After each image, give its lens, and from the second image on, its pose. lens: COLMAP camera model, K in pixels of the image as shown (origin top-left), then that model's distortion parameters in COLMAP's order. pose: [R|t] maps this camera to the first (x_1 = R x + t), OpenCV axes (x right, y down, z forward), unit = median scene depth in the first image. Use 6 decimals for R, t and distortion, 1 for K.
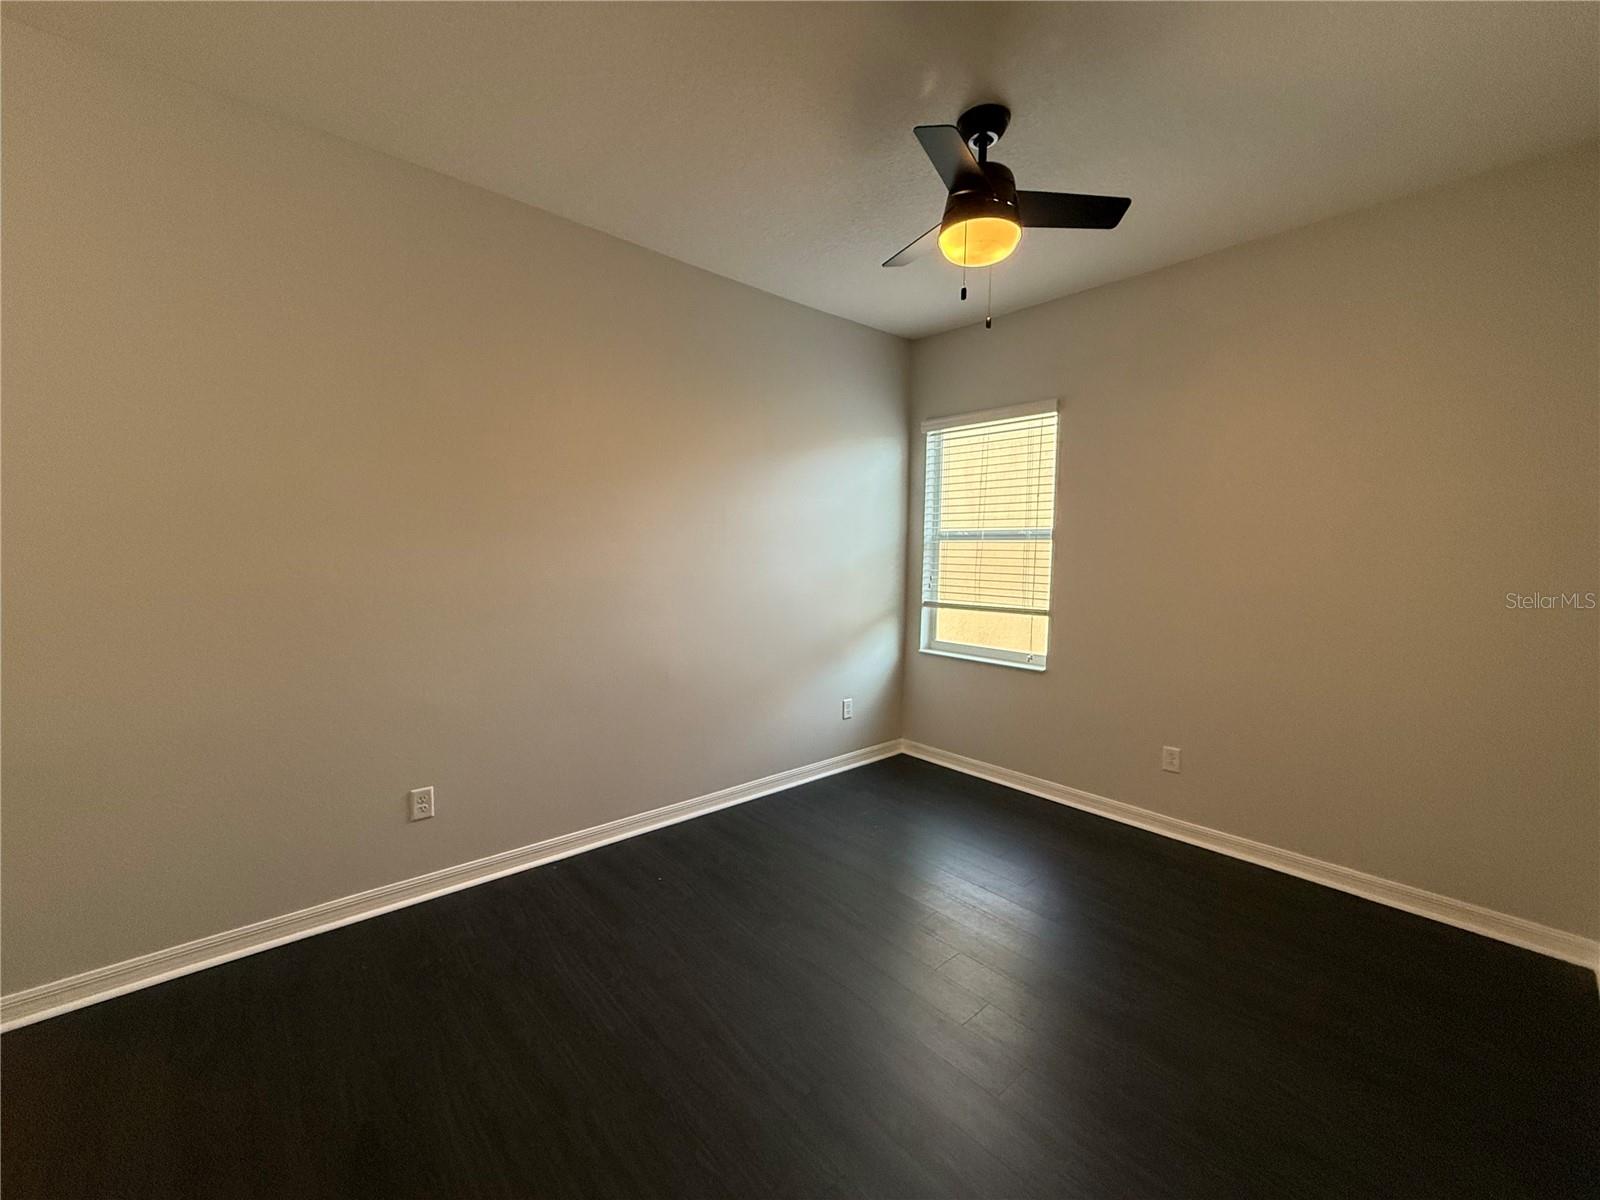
lens RADIAL K [[635.4, 0, 803.5], [0, 635.4, 603.3], [0, 0, 1]] dist [-0.000355, 0.000012]
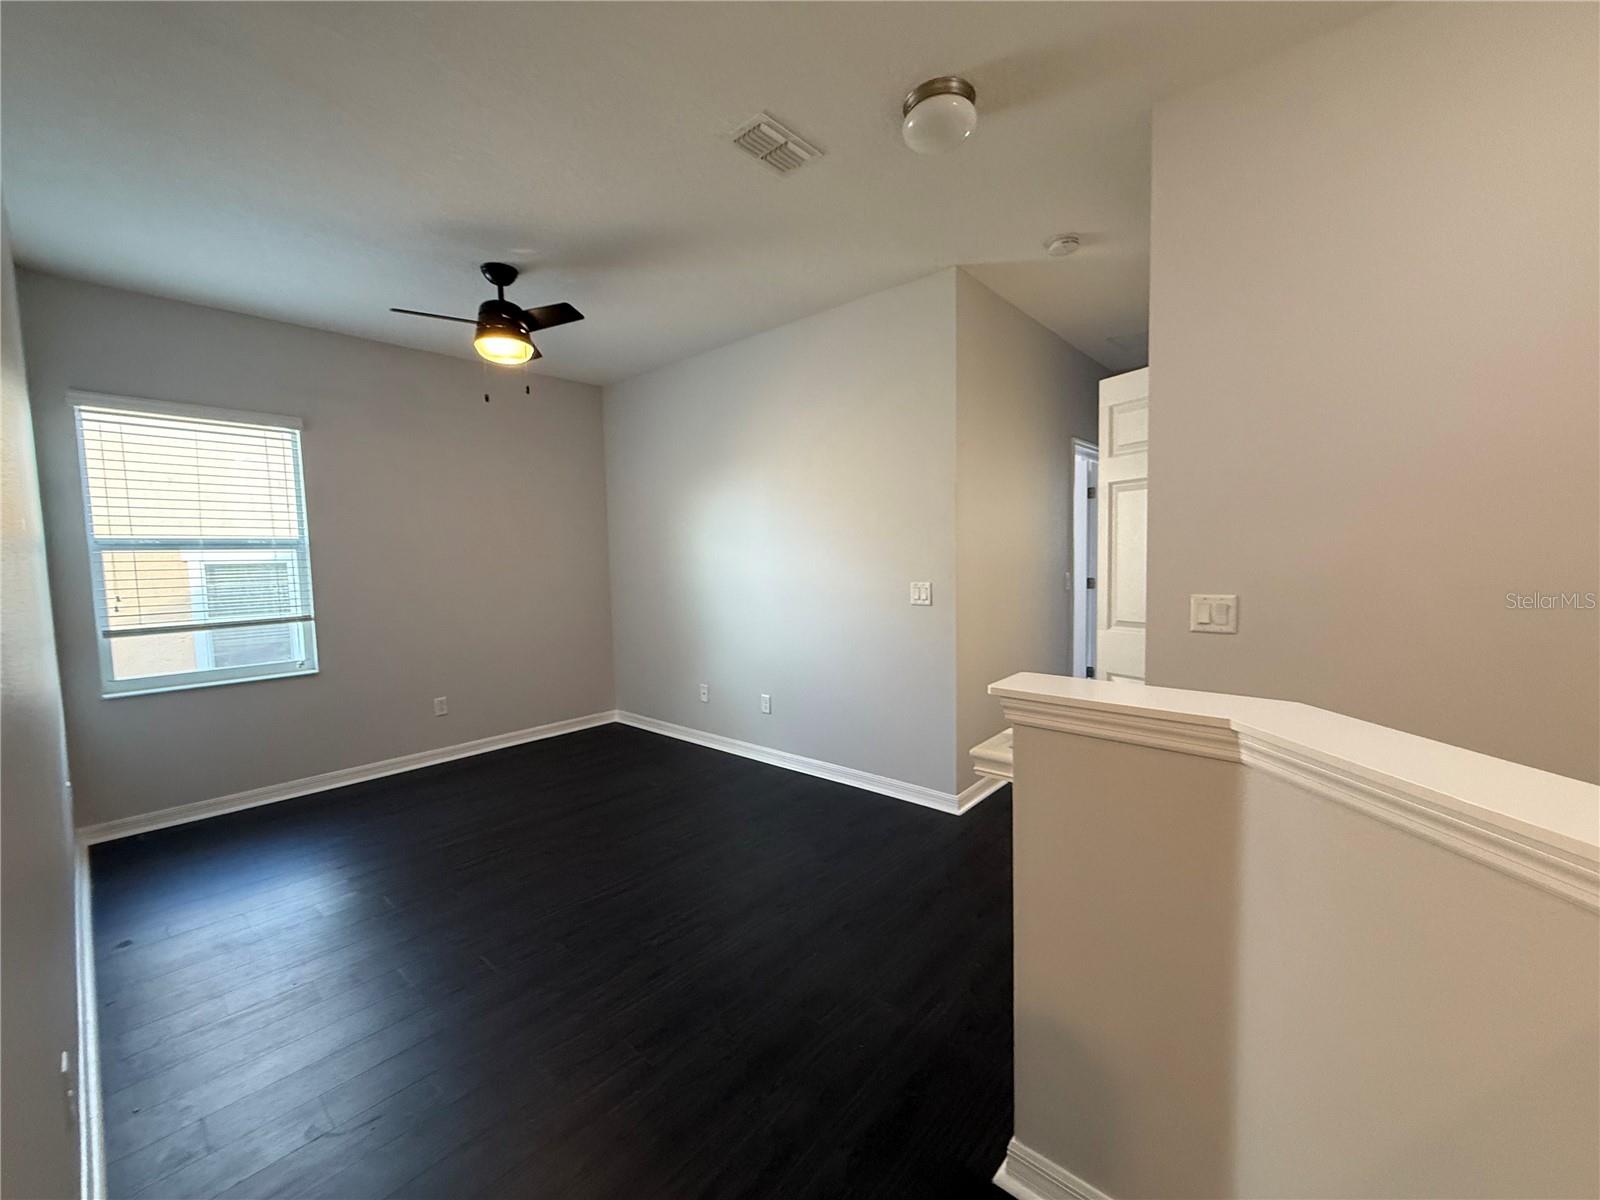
lens RADIAL K [[635.4, 0, 795.9], [0, 635.4, 599.8], [0, 0, 1]] dist [-0.000355, 0.000012]
pose [[-0.113692, -0.076209, 0.990589, -0.652414], [0.102084, 0.990880, 0.087948, -0.021958], [-0.988258, 0.111122, -0.104876, 0.265717]]
